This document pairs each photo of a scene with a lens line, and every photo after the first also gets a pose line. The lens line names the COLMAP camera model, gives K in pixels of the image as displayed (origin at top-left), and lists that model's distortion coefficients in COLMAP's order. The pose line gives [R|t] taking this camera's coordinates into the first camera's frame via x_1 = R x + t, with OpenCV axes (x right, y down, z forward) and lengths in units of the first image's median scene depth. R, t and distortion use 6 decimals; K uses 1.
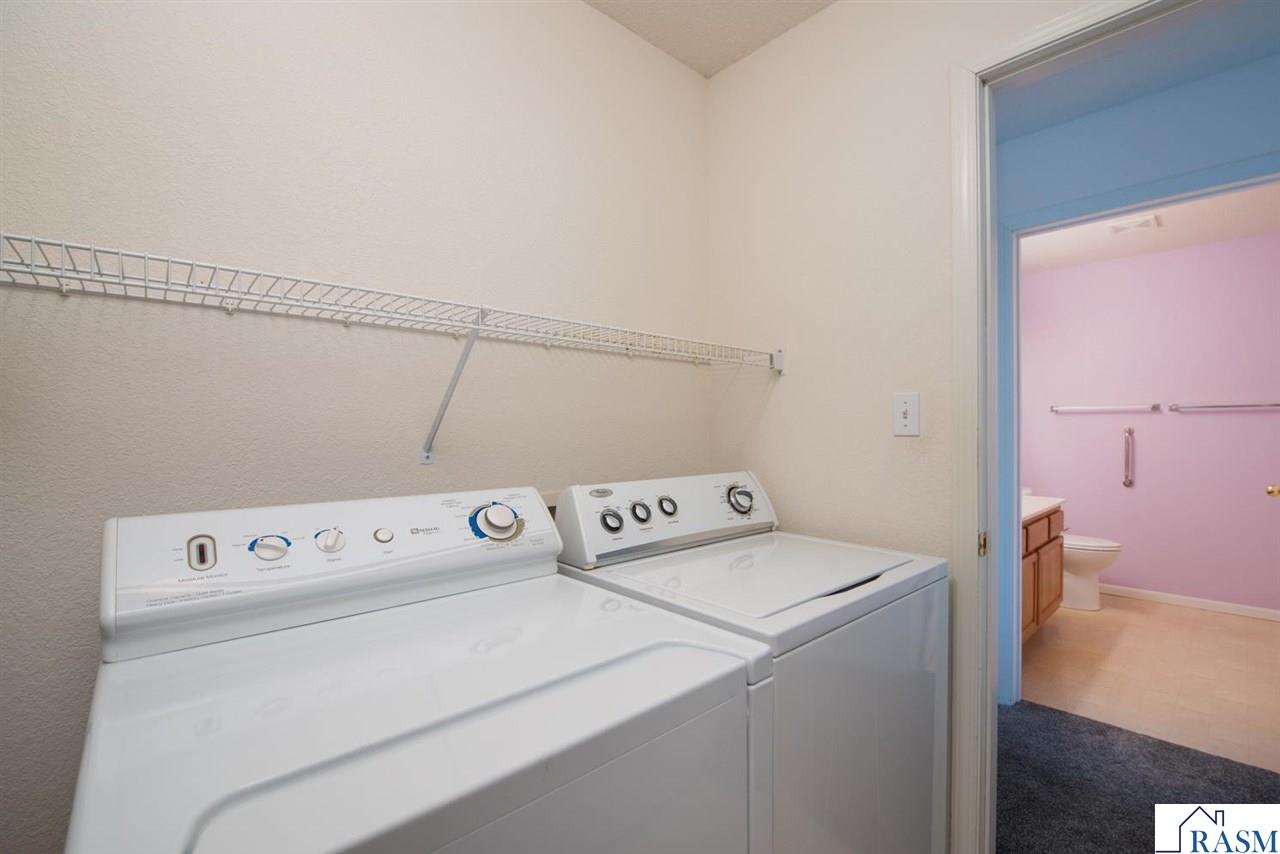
lens RADIAL K [[577.4, 0, 642.9], [0, 577.4, 425.8], [0, 0, 1]] dist [-0.005527, -0.001072]
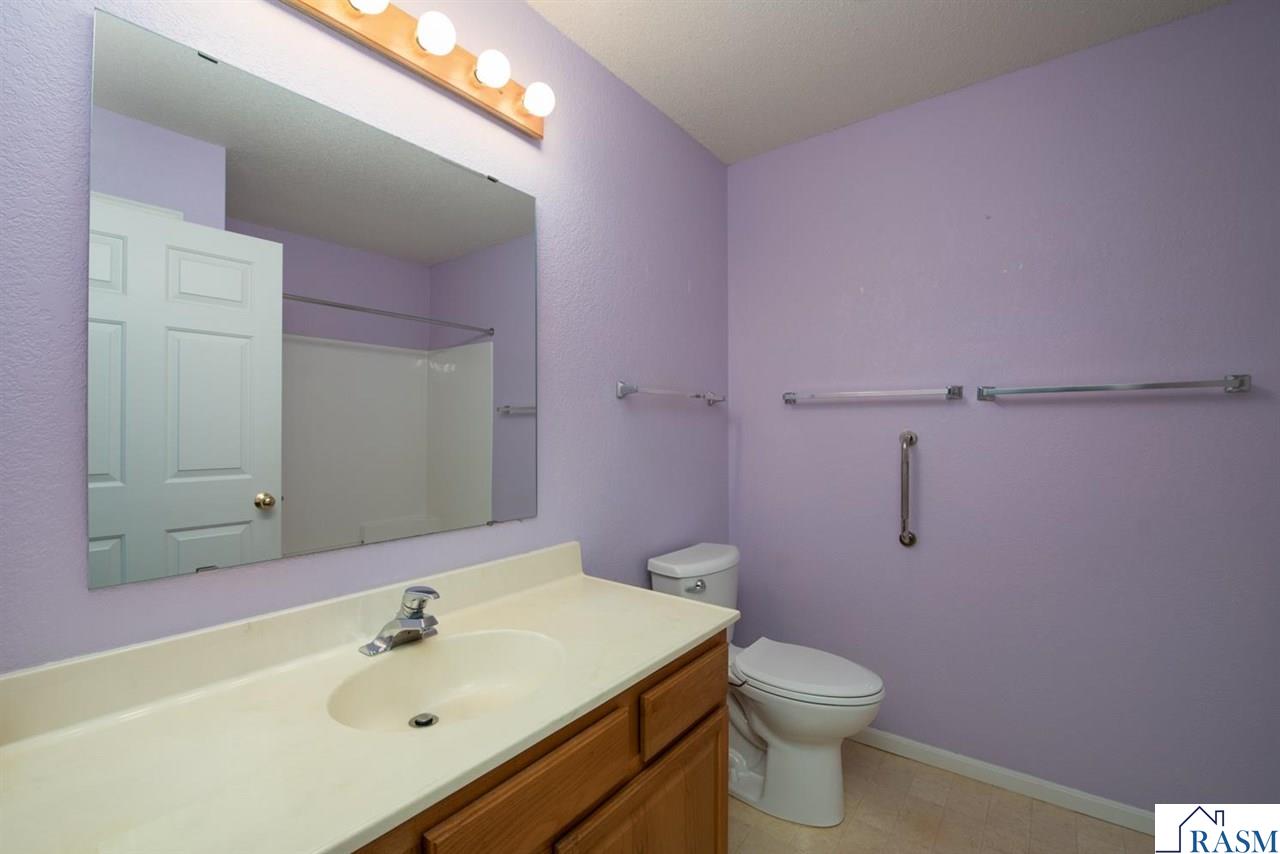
lens RADIAL K [[577.4, 0, 637.9], [0, 577.4, 426.5], [0, 0, 1]] dist [-0.005527, -0.001072]
pose [[0.986756, -0.011104, 0.161828, 0.522647], [0.010856, 0.999938, 0.002417, -0.005720], [-0.161845, -0.000629, 0.986816, 0.528172]]
